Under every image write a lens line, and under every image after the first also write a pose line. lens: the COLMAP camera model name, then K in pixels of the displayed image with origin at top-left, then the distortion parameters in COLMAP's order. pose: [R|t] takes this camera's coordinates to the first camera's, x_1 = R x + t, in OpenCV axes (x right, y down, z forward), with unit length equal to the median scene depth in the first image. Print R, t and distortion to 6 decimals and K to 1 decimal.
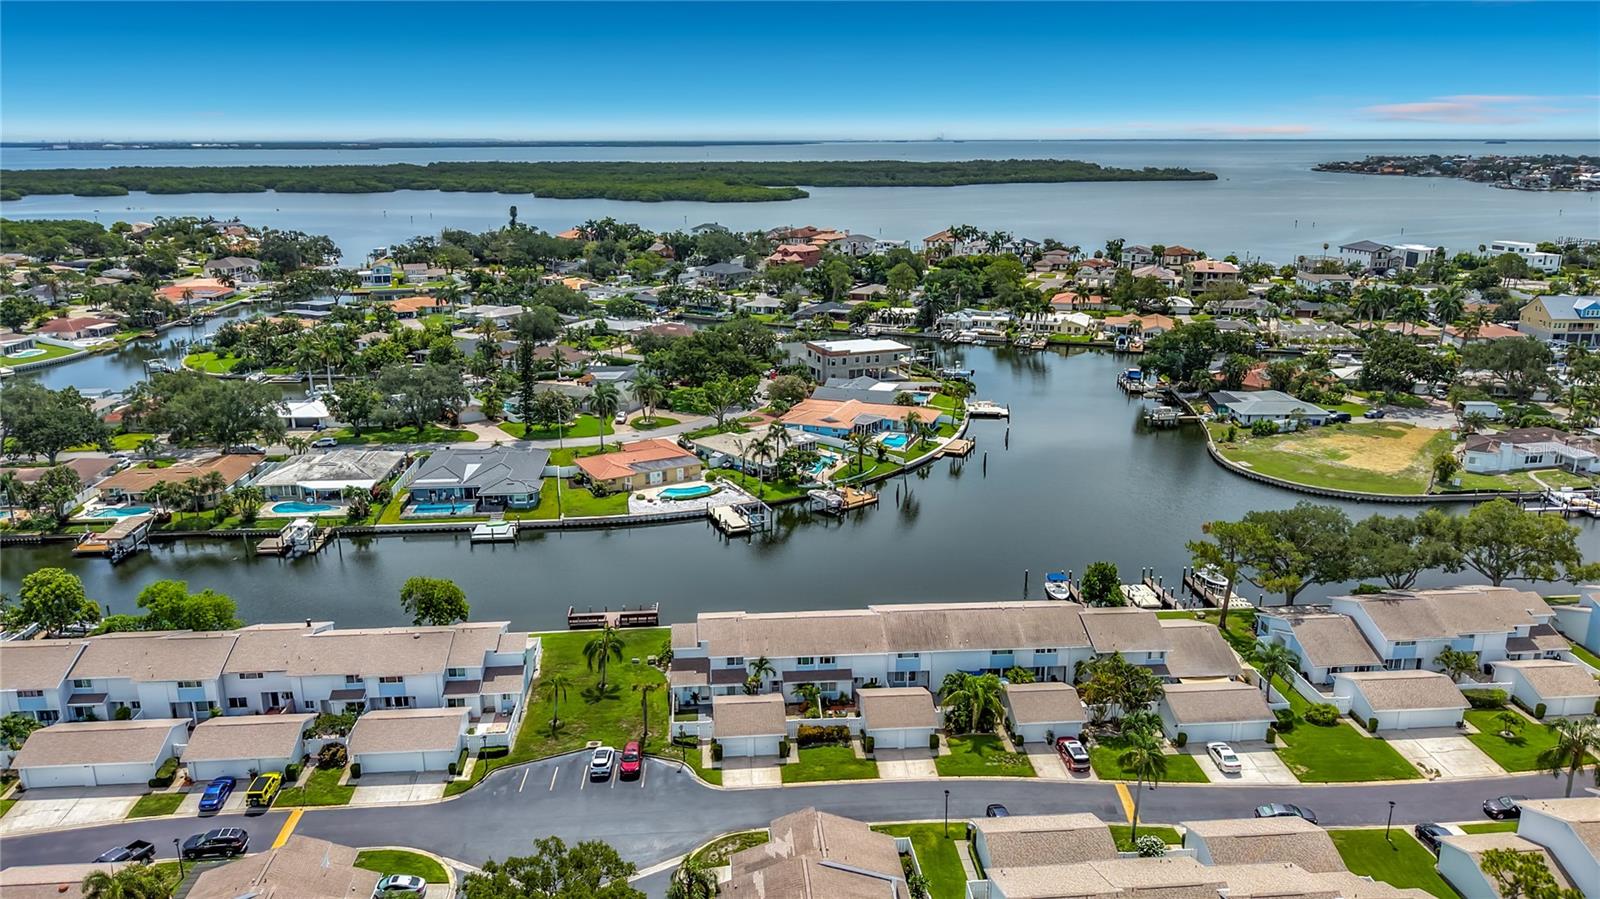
lens RADIAL K [[1128.2, 0, 805.2], [0, 1128.2, 449.1], [0, 0, 1]] dist [0.072508, -0.121986]
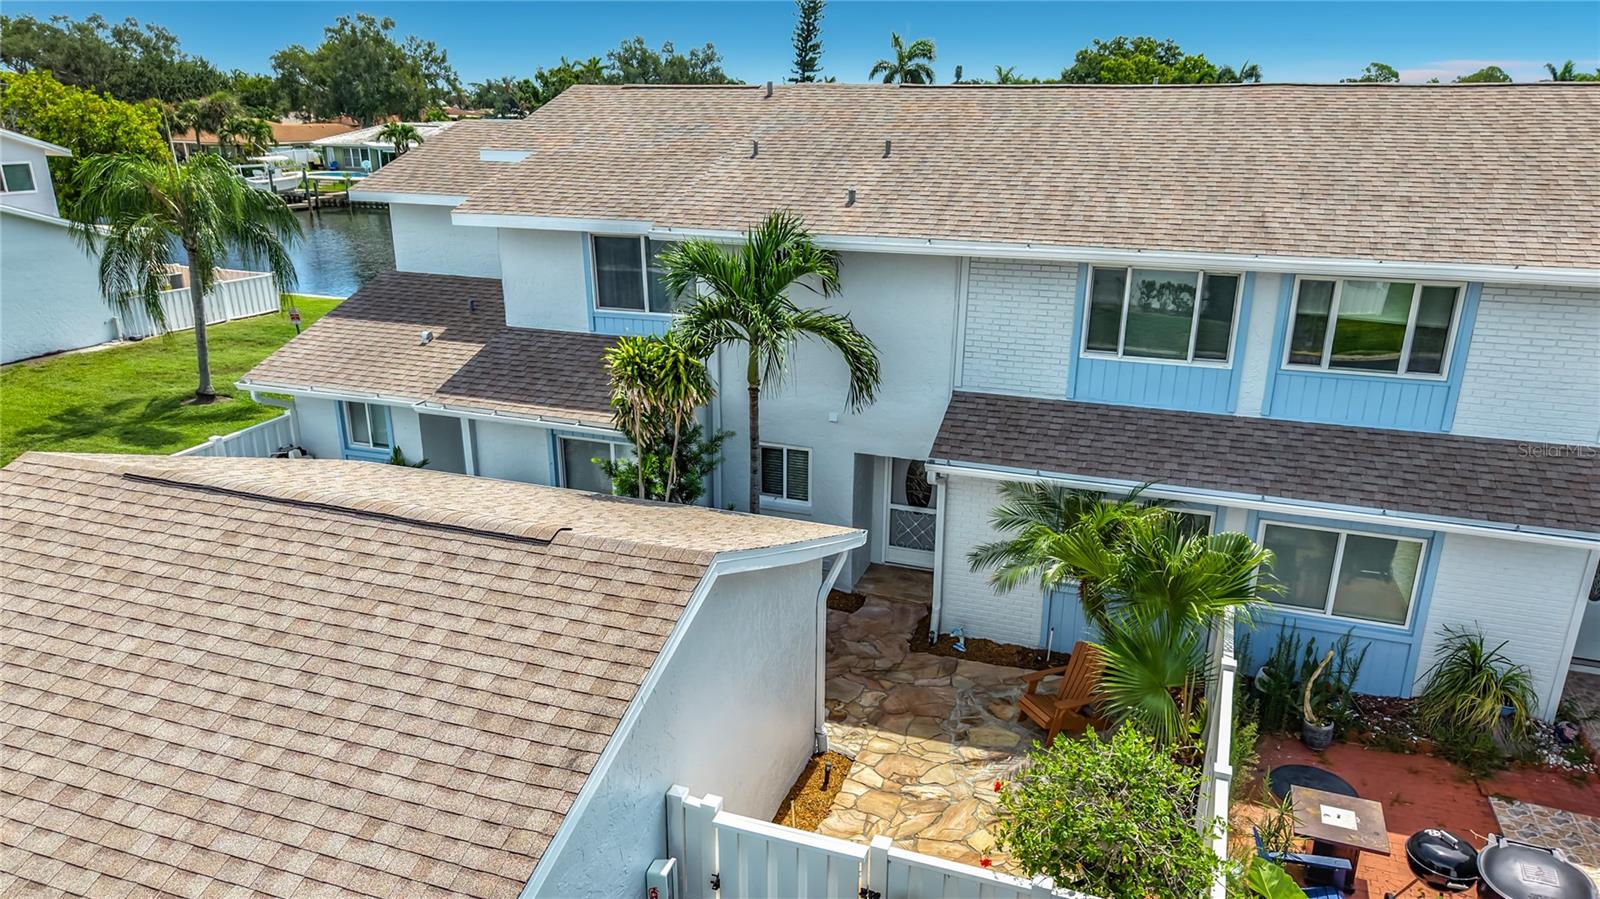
lens RADIAL K [[1057.0, 0, 795.1], [0, 1057.0, 485.5], [0, 0, 1]] dist [0.026307, -0.034525]
pose [[0.904302, 0.144848, -0.401568, 0.012665], [-0.116220, 0.988679, 0.094903, 0.198813], [0.410768, -0.039151, 0.910899, 0.886945]]
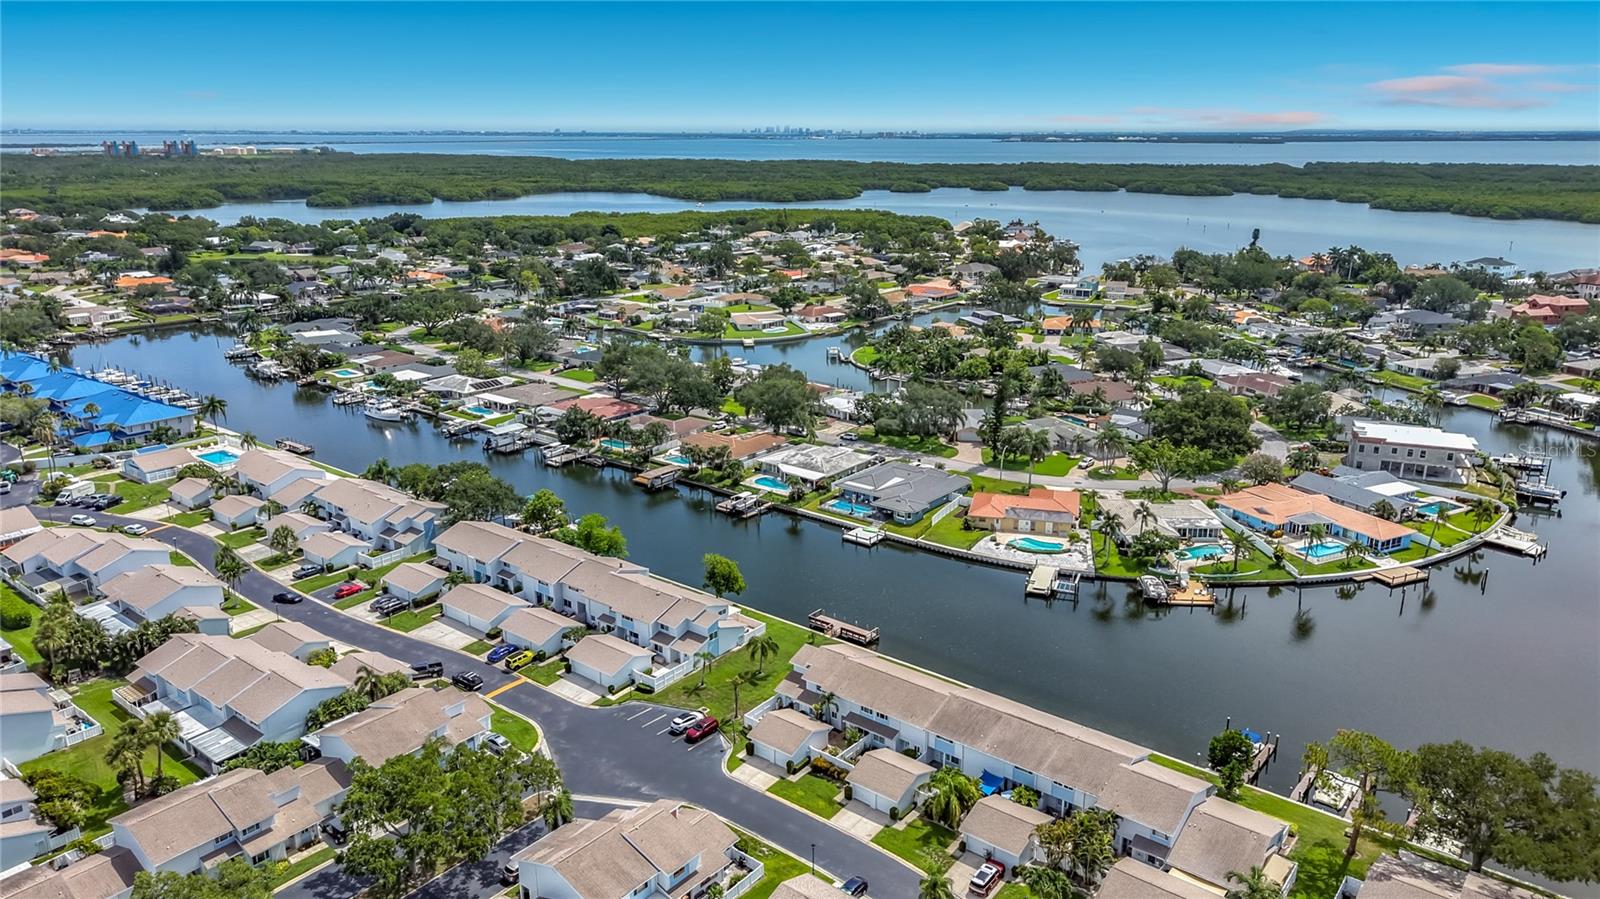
lens RADIAL K [[1110.4, 0, 800.3], [0, 1110.4, 383.3], [0, 0, 1]] dist [0.079489, -0.123362]
pose [[0.725598, 0.153536, -0.670772, 0.672292], [-0.182920, 0.982755, 0.027077, -0.161533], [0.663361, 0.103051, 0.741170, 0.064995]]
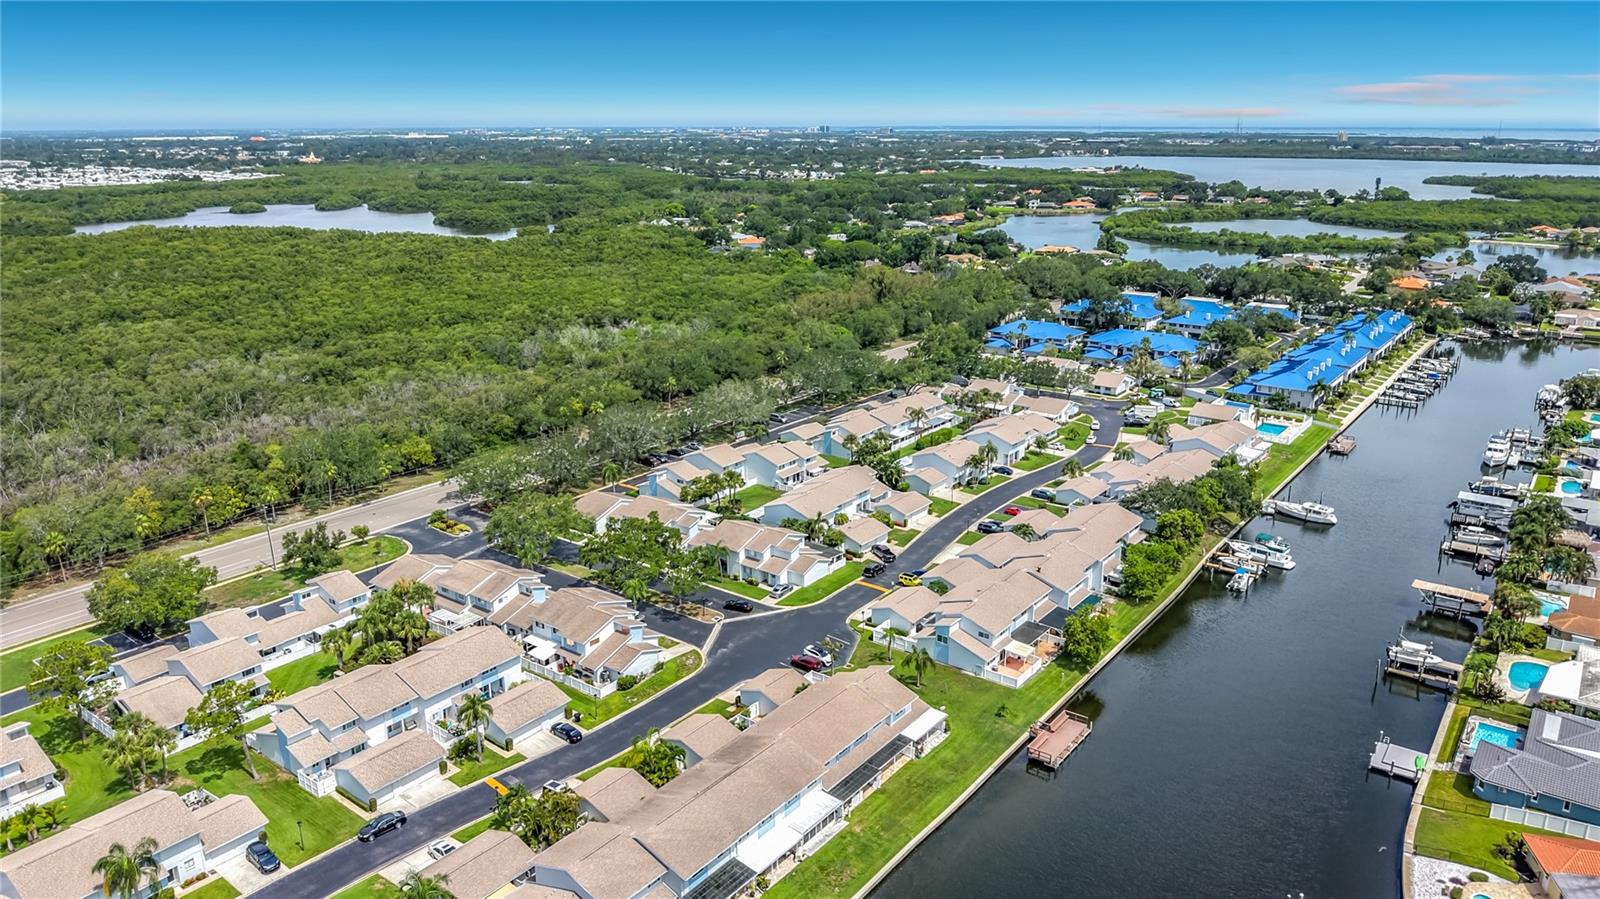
lens RADIAL K [[1101.7, 0, 792.6], [0, 1101.7, 448.6], [0, 0, 1]] dist [0.018814, -0.051427]
pose [[-0.673891, 0.210307, -0.708267, 0.739889], [-0.194617, 0.874248, 0.444763, -0.547655], [0.712738, 0.437562, -0.548218, 1.499822]]
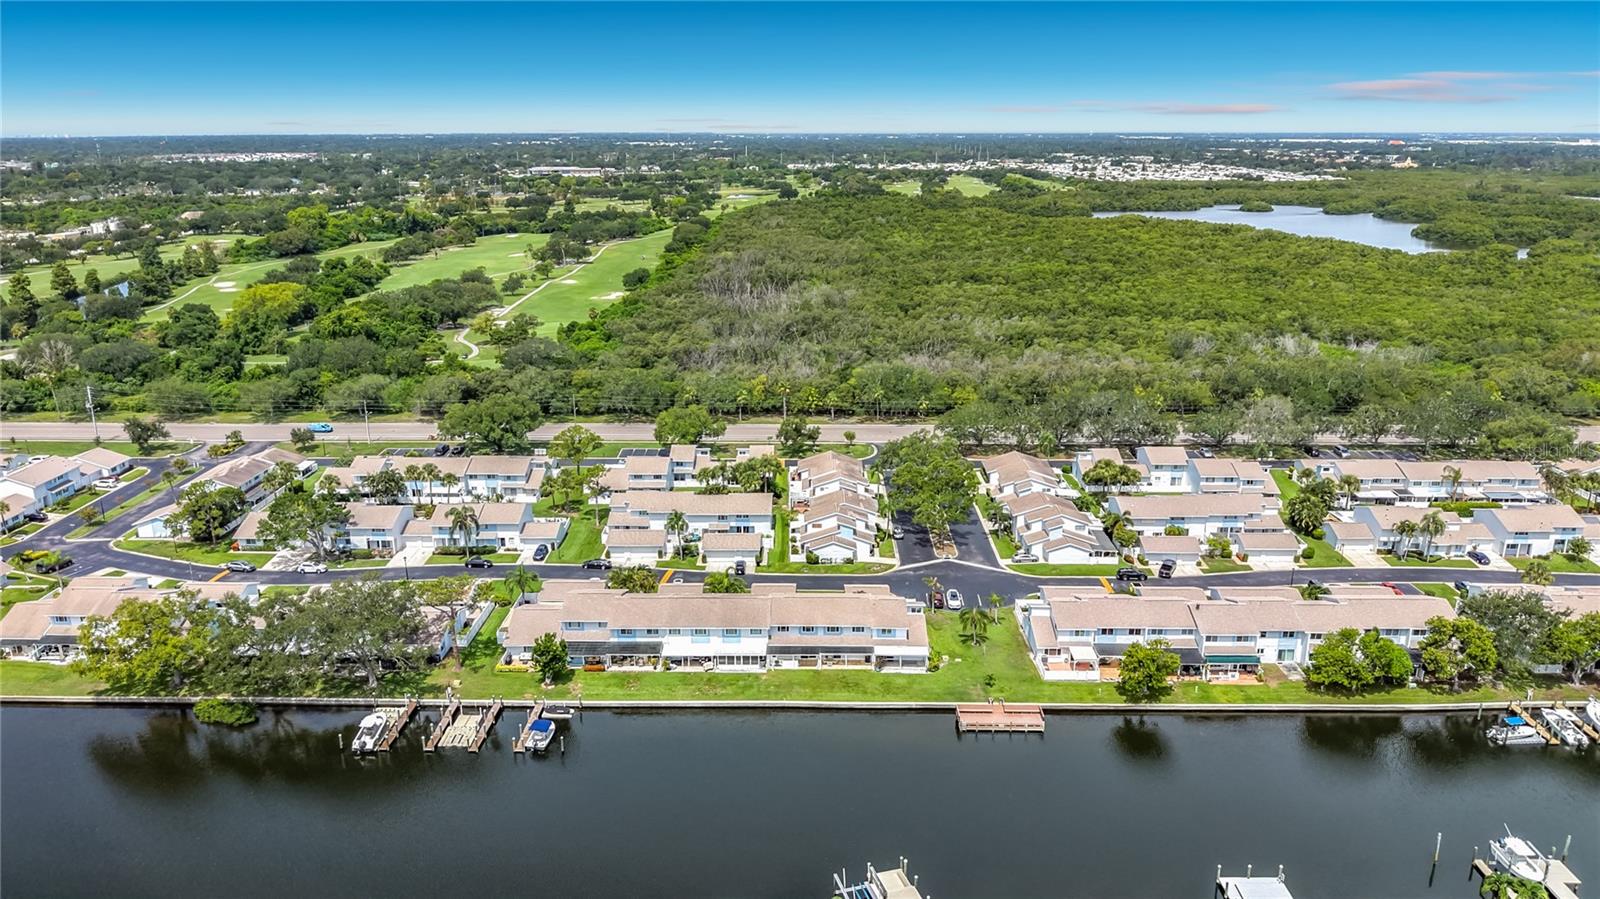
lens RADIAL K [[1126.2, 0, 796.3], [0, 1126.2, 424.5], [0, 0, 1]] dist [0.032065, -0.077197]
pose [[-0.994540, -0.024362, 0.101473, -0.099438], [0.029838, 0.865386, 0.500217, -0.724676], [-0.099999, 0.500514, -0.859934, 2.123328]]
